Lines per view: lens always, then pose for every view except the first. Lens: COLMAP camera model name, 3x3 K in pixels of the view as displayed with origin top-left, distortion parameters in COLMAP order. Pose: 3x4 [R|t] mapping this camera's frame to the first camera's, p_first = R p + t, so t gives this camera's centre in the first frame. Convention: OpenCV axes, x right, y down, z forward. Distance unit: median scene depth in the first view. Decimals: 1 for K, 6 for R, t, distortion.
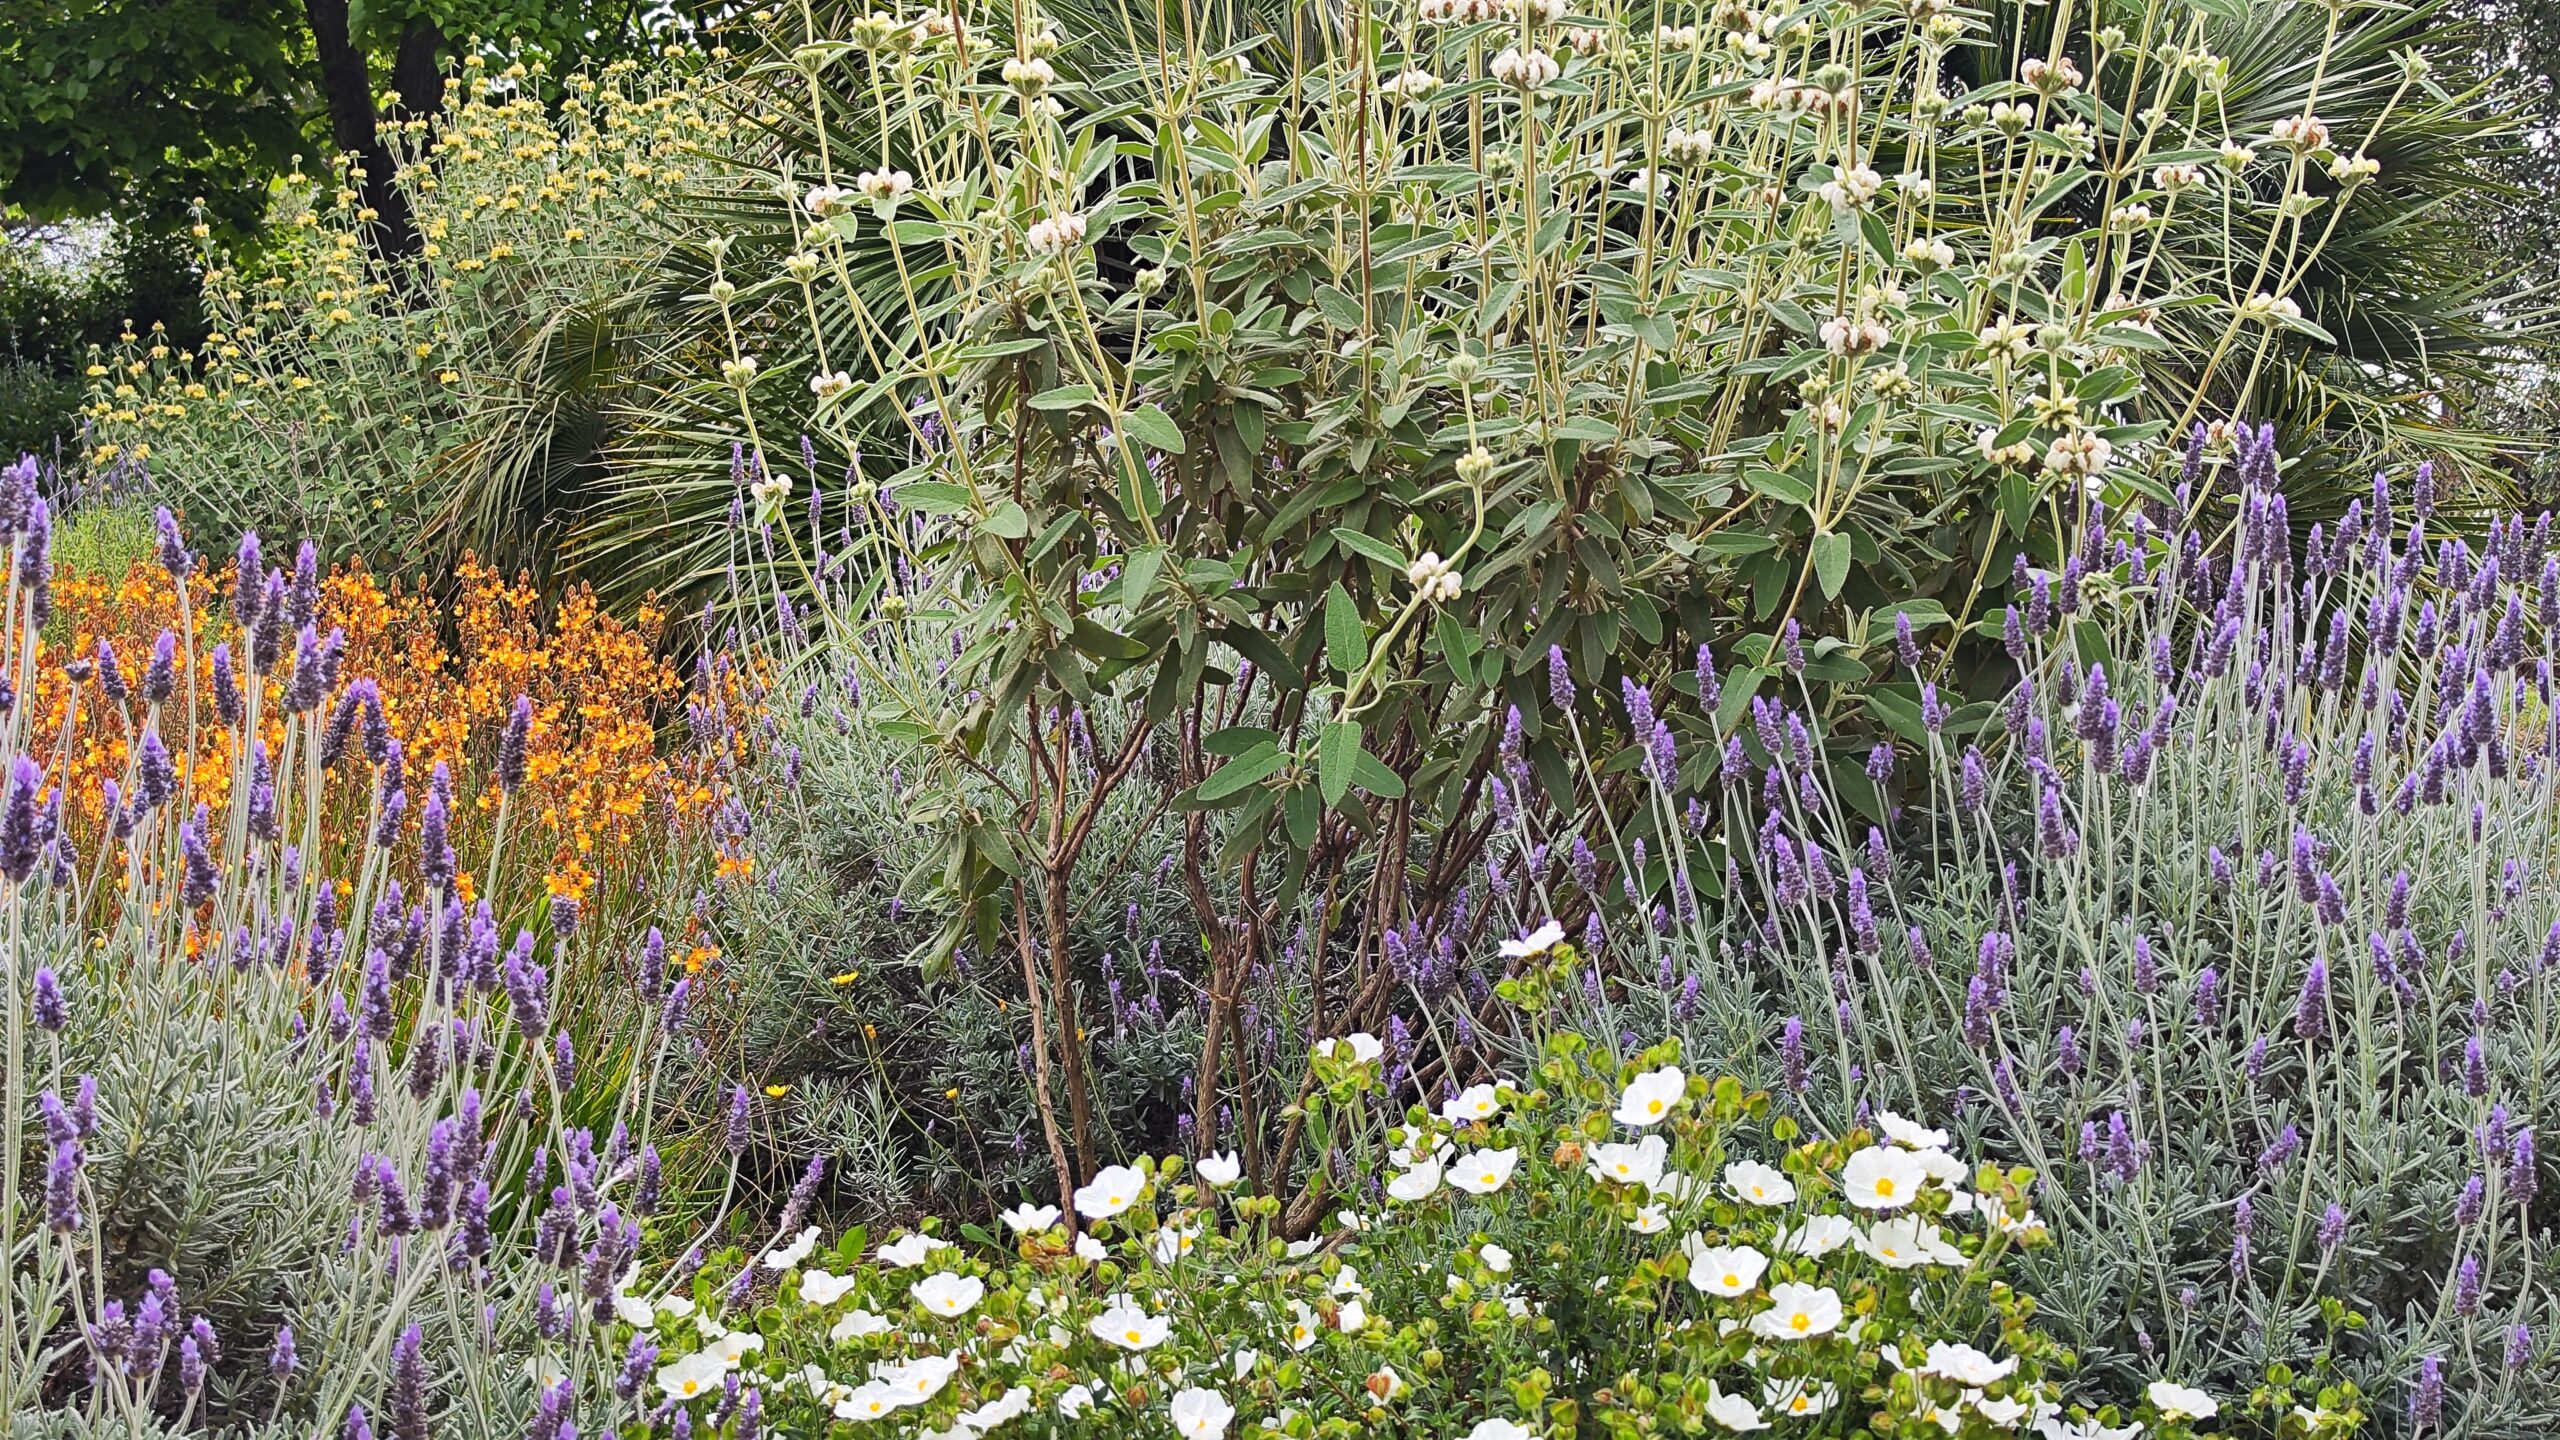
lens RADIAL K [[3437.0, 0, 1282.9], [0, 3437.0, 733.4], [0, 0, 1]] dist [0.011334, 0.000000]
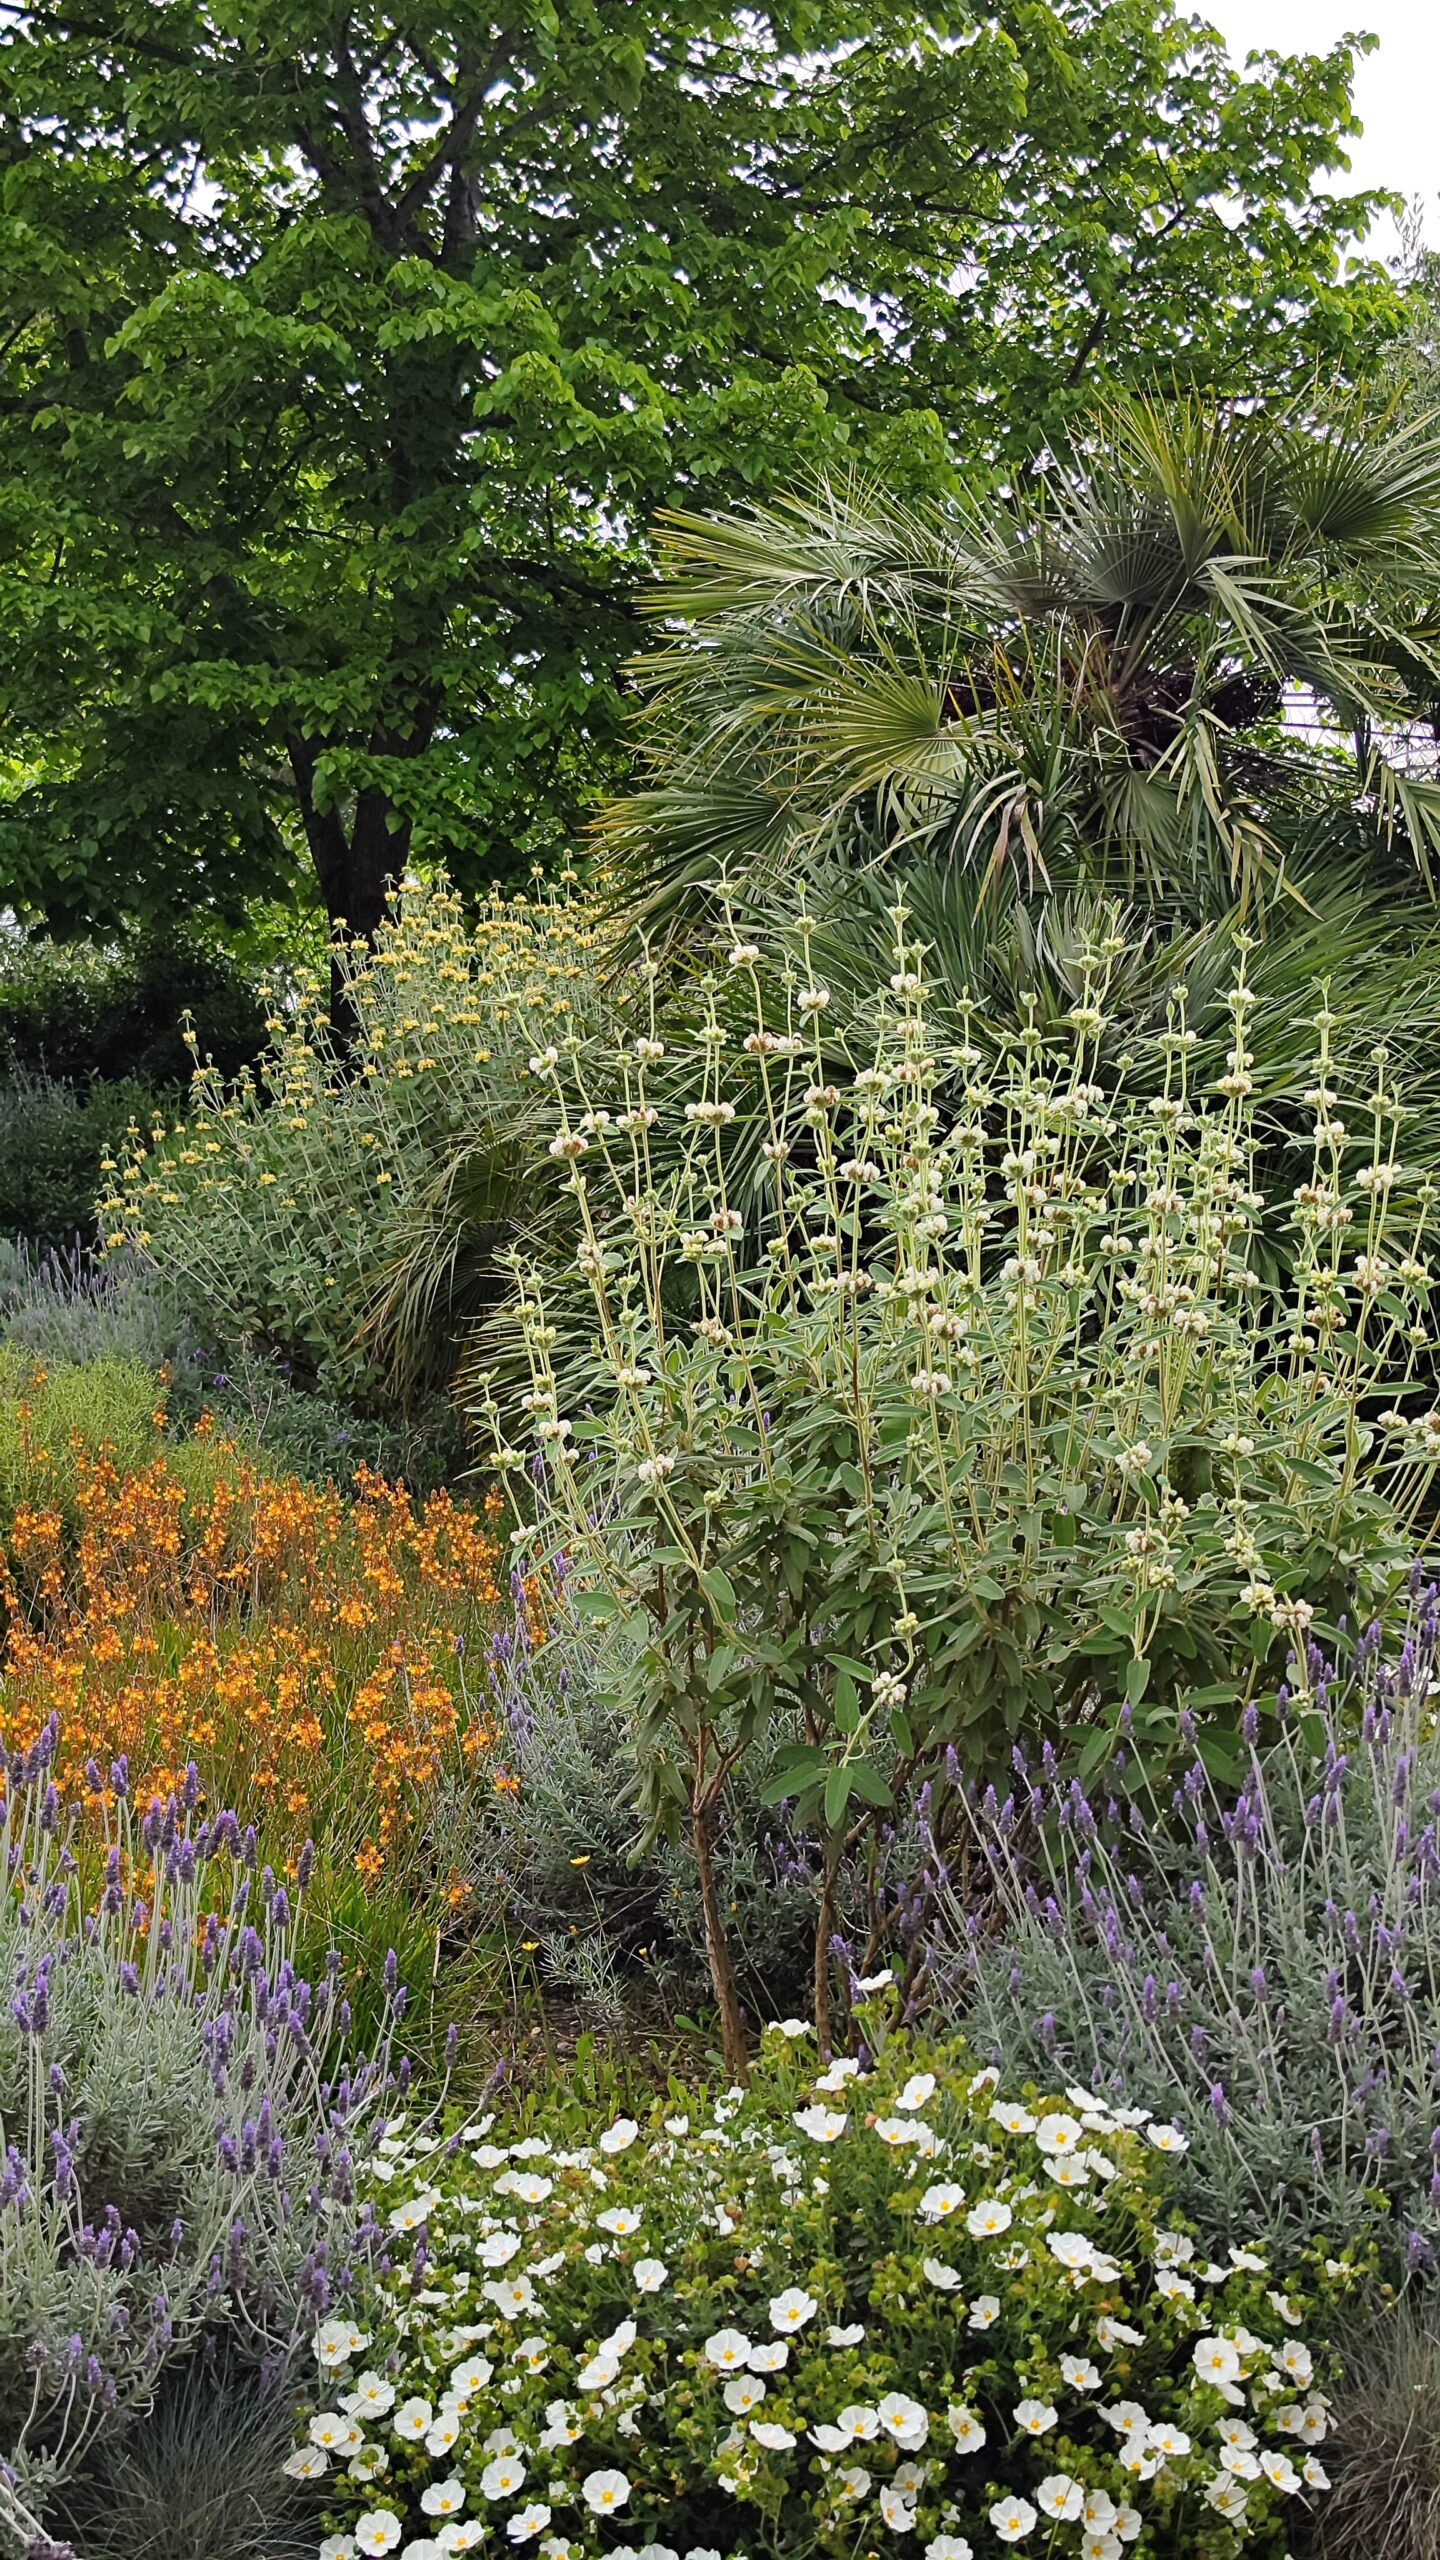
lens RADIAL K [[3437.0, 0, 721.2], [0, 3437.0, 1269.0], [0, 0, 1]] dist [0.011334, 0.000000]
pose [[0.986777, -0.015211, -0.161367, 0.224788], [0.017179, 0.999794, 0.010804, -0.254756], [0.161169, -0.013433, 0.986835, -0.576168]]
